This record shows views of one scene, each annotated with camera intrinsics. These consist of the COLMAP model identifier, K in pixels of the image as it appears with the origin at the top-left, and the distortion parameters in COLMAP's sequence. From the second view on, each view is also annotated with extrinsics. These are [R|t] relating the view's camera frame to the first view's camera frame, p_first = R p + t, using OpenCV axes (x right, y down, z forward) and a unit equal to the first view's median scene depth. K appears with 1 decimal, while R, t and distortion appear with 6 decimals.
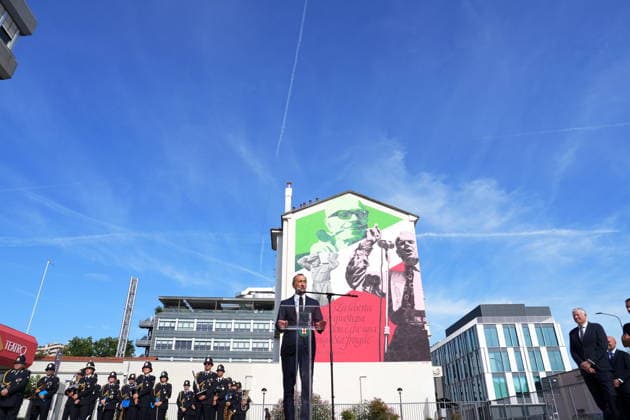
lens RADIAL K [[436.3, 0, 315.4], [0, 436.3, 213.3], [0, 0, 1]] dist [-0.105956, 0.080634]
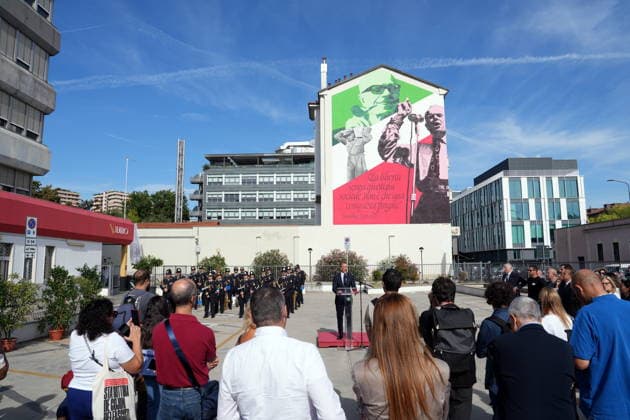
lens RADIAL K [[436.3, 0, 319.1], [0, 436.3, 216.0], [0, 0, 1]] dist [-0.105956, 0.080634]
pose [[0.997311, -0.010038, -0.072593, -0.001264], [0.035863, 0.930706, 0.364006, -0.097635], [0.063909, -0.365631, 0.928563, -0.093361]]
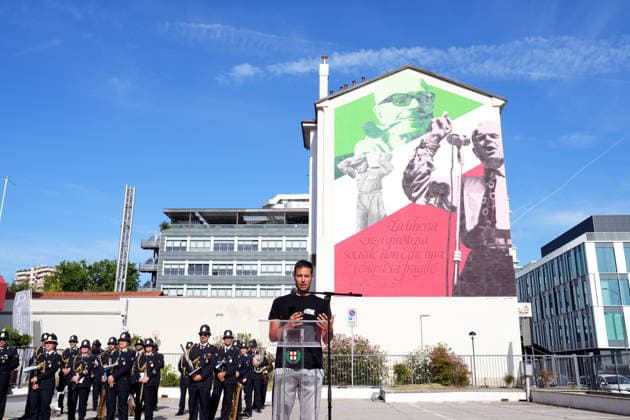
lens RADIAL K [[575.0, 0, 318.2], [0, 575.0, 214.9], [0, 0, 1]] dist [-0.008118, 0.053776]
pose [[0.996124, -0.010532, -0.087331, 0.010597], [0.028845, 0.977019, 0.211192, -0.015552], [0.083100, -0.212892, 0.973535, 0.015658]]
